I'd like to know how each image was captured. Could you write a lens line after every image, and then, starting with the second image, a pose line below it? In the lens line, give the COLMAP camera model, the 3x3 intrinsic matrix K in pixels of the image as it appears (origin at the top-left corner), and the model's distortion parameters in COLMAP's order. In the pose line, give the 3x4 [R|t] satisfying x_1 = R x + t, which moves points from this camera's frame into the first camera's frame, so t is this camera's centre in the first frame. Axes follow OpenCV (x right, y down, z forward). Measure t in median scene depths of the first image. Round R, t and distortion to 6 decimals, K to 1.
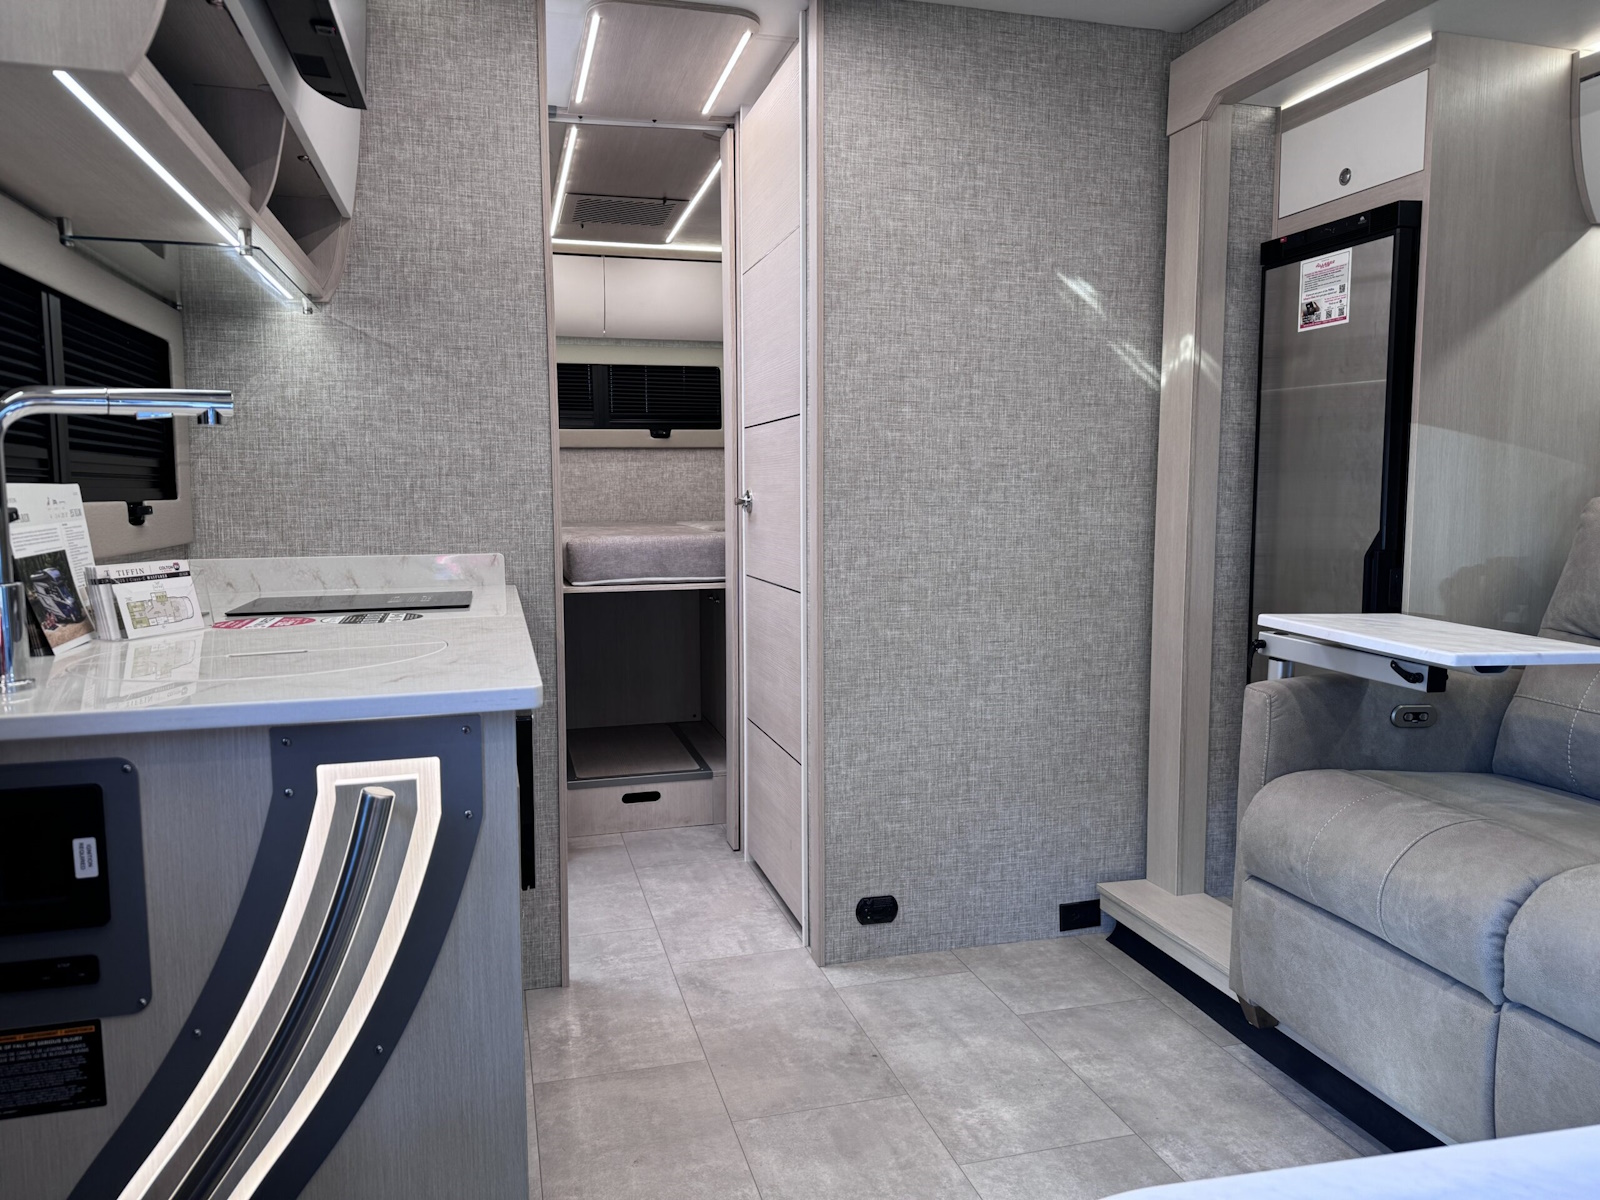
lens RADIAL K [[1113.4, 0, 806.1], [0, 1113.4, 594.4], [0, 0, 1]] dist [0.140132, -0.214049]
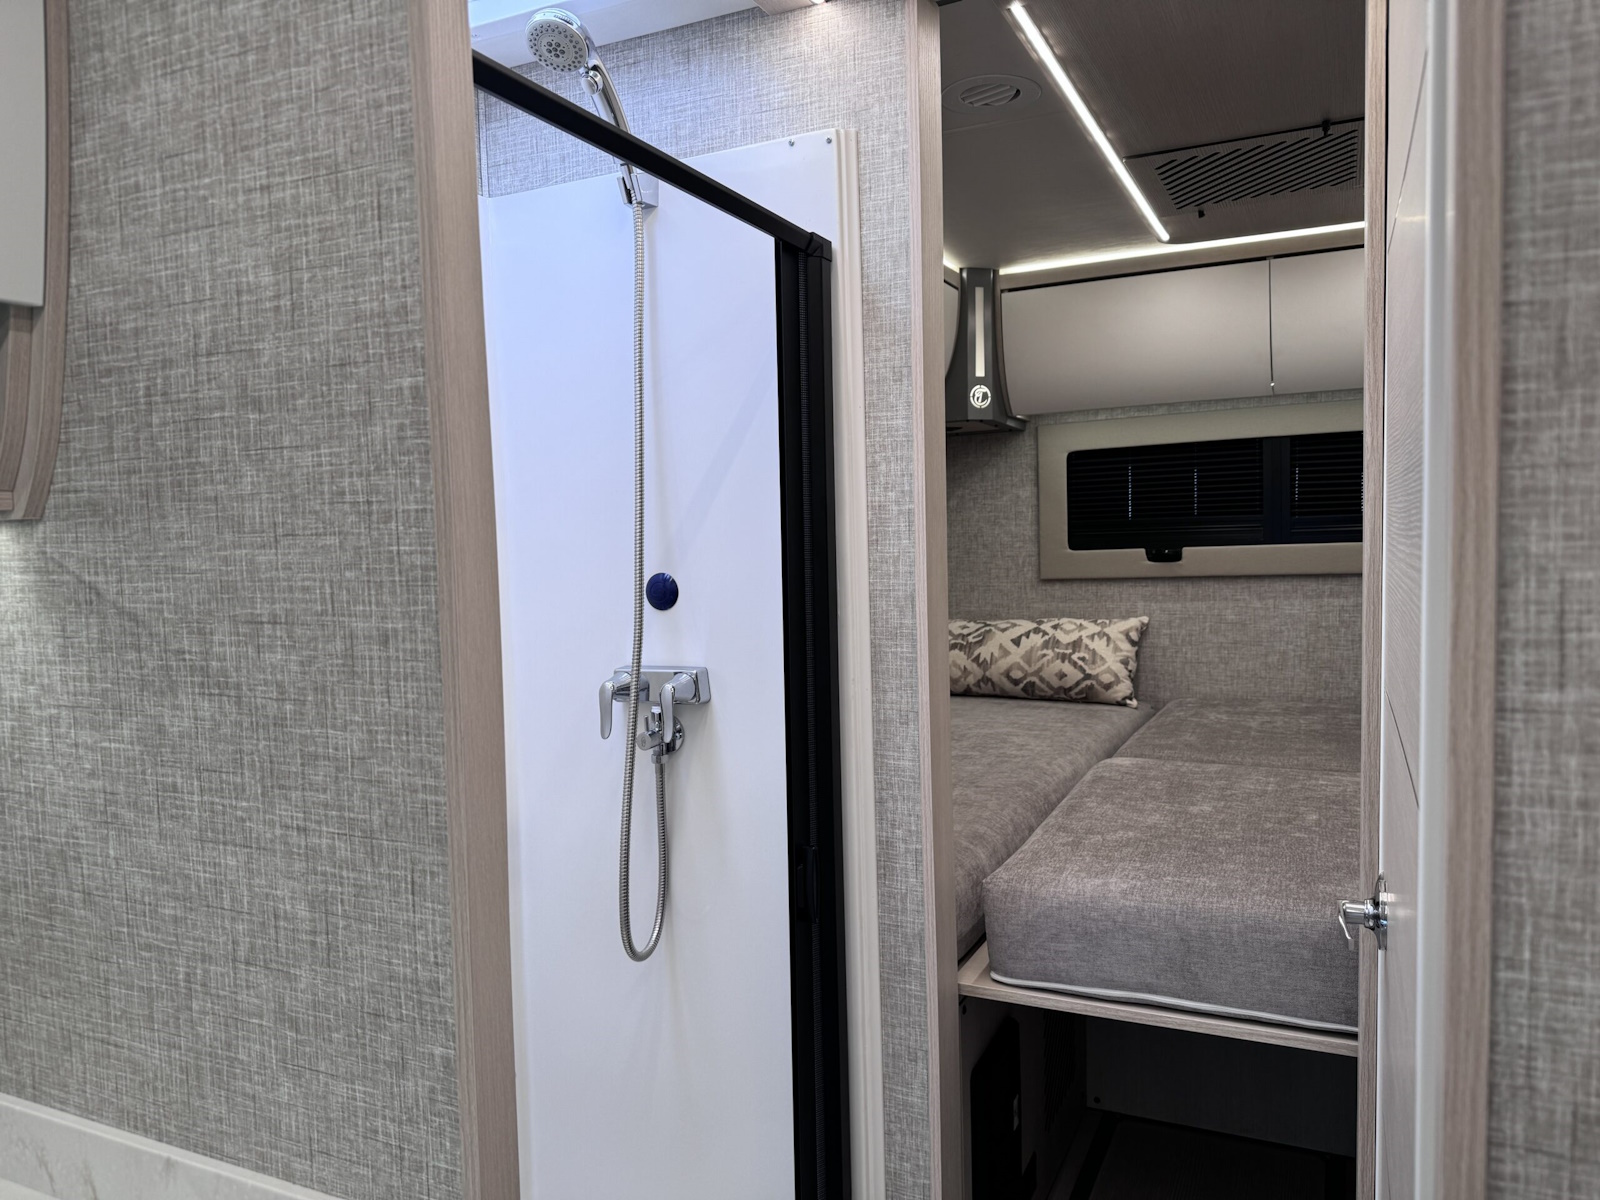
lens RADIAL K [[1136.4, 0, 800.0], [0, 1136.4, 600.0], [0, 0, 1]] dist [0.007655, 0.001510]
pose [[0.754042, 0.028735, -0.656197, 0.050028], [-0.042816, 0.999068, -0.005452, -0.218061], [0.655429, 0.032207, 0.754570, 0.800771]]
